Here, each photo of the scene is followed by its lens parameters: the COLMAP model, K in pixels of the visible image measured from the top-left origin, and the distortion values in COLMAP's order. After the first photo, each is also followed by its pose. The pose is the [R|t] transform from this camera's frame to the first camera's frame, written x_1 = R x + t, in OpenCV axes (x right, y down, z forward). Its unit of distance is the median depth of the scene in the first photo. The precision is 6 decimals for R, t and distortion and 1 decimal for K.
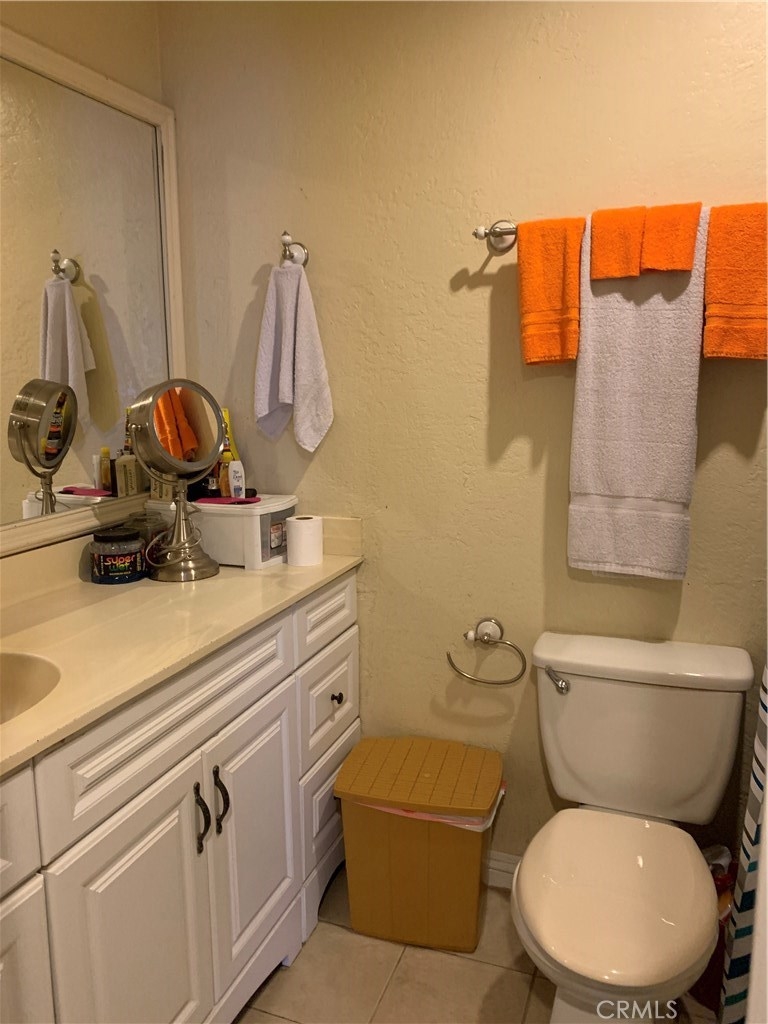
lens RADIAL K [[775.1, 0, 383.8], [0, 775.1, 516.0], [0, 0, 1]] dist [0.040453, -0.058337]
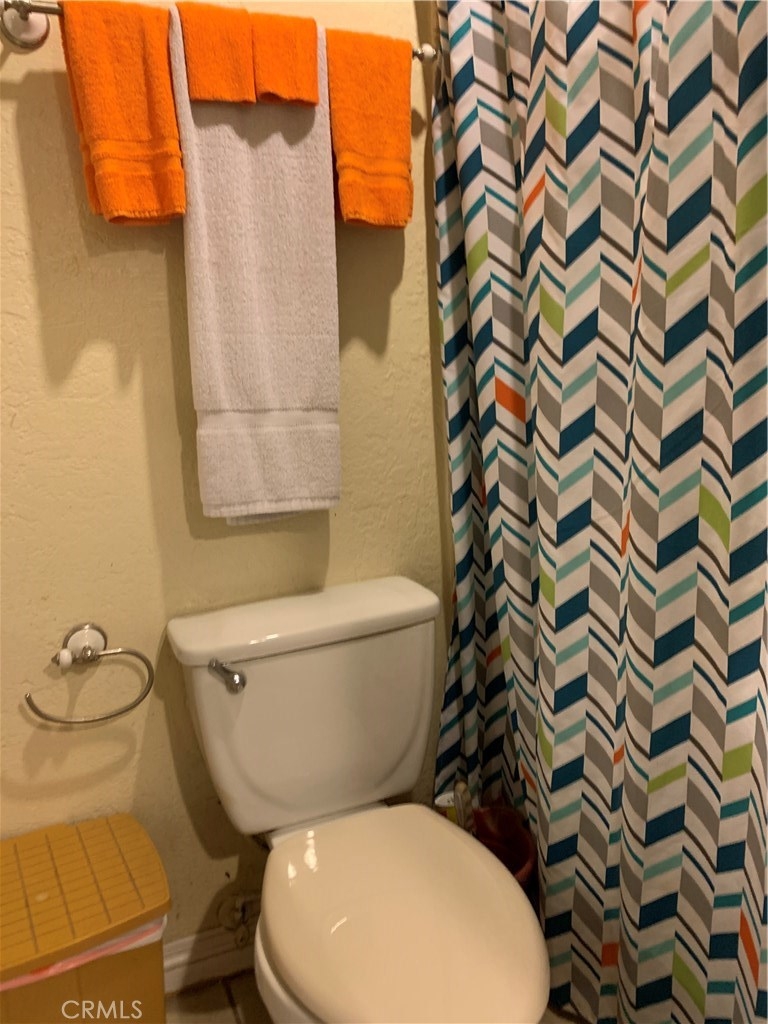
lens RADIAL K [[775.1, 0, 380.5], [0, 775.1, 504.7], [0, 0, 1]] dist [0.040453, -0.058337]
pose [[0.710566, -0.151181, 0.687198, -0.143914], [0.164328, 0.985293, 0.046844, 0.048671], [-0.684173, 0.079640, 0.724959, 0.388093]]
